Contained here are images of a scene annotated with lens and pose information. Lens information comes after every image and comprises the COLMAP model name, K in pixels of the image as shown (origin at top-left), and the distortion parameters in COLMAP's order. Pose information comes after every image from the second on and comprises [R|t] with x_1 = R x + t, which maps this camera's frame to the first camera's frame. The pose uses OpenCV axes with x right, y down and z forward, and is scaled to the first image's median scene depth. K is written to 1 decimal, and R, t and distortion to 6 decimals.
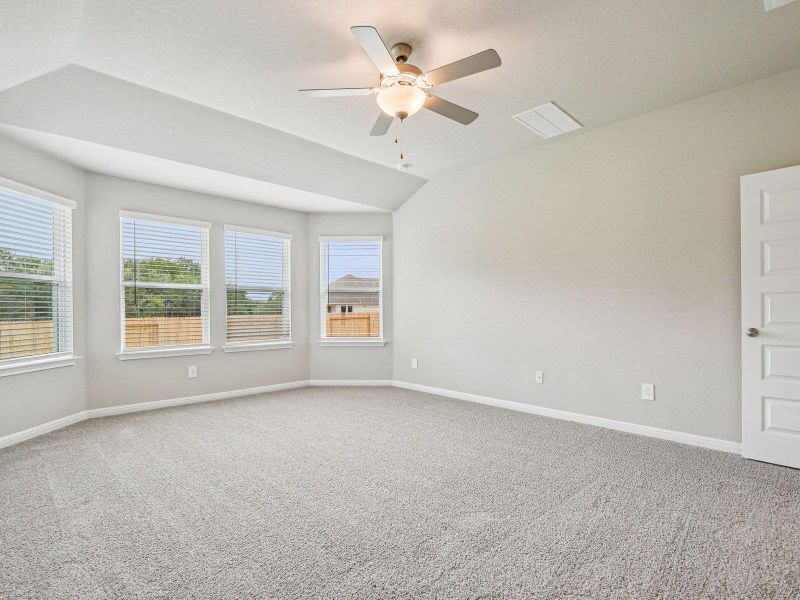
lens RADIAL K [[404.0, 0, 395.9], [0, 404.0, 305.4], [0, 0, 1]] dist [0.001834, -0.000395]
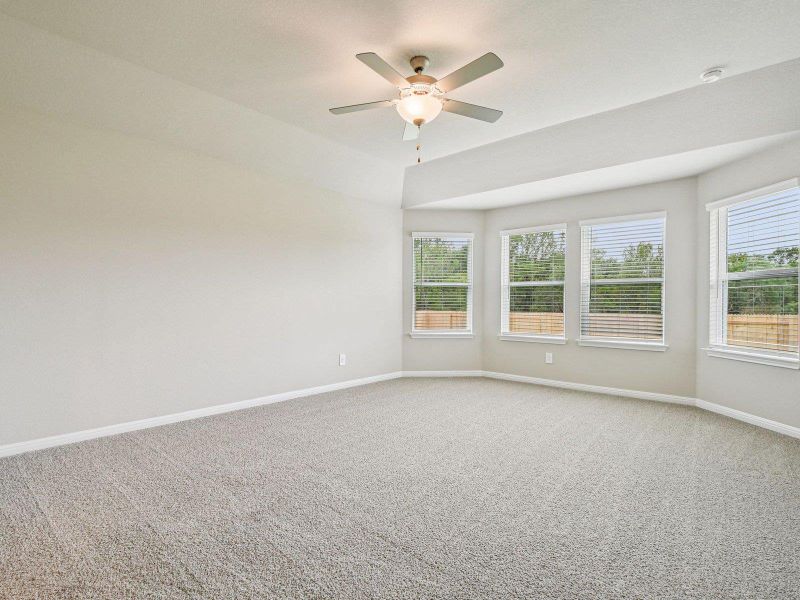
lens RADIAL K [[404.0, 0, 395.9], [0, 404.0, 305.4], [0, 0, 1]] dist [0.001834, -0.000395]
pose [[0.094765, 0.008553, -0.995463, 0.537090], [0.001597, 0.999960, 0.008744, 0.003903], [0.995498, -0.002418, 0.094748, 0.413072]]
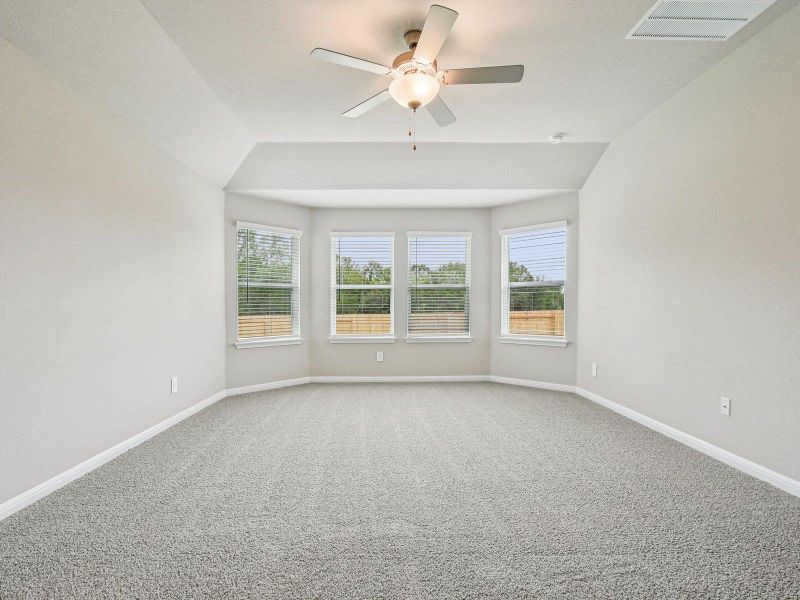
lens RADIAL K [[404.0, 0, 395.9], [0, 404.0, 305.4], [0, 0, 1]] dist [0.001834, -0.000395]
pose [[0.734339, -0.005634, -0.678760, 0.323658], [0.010680, 0.999938, 0.003254, 0.005959], [0.678699, -0.009639, 0.734353, 0.125521]]
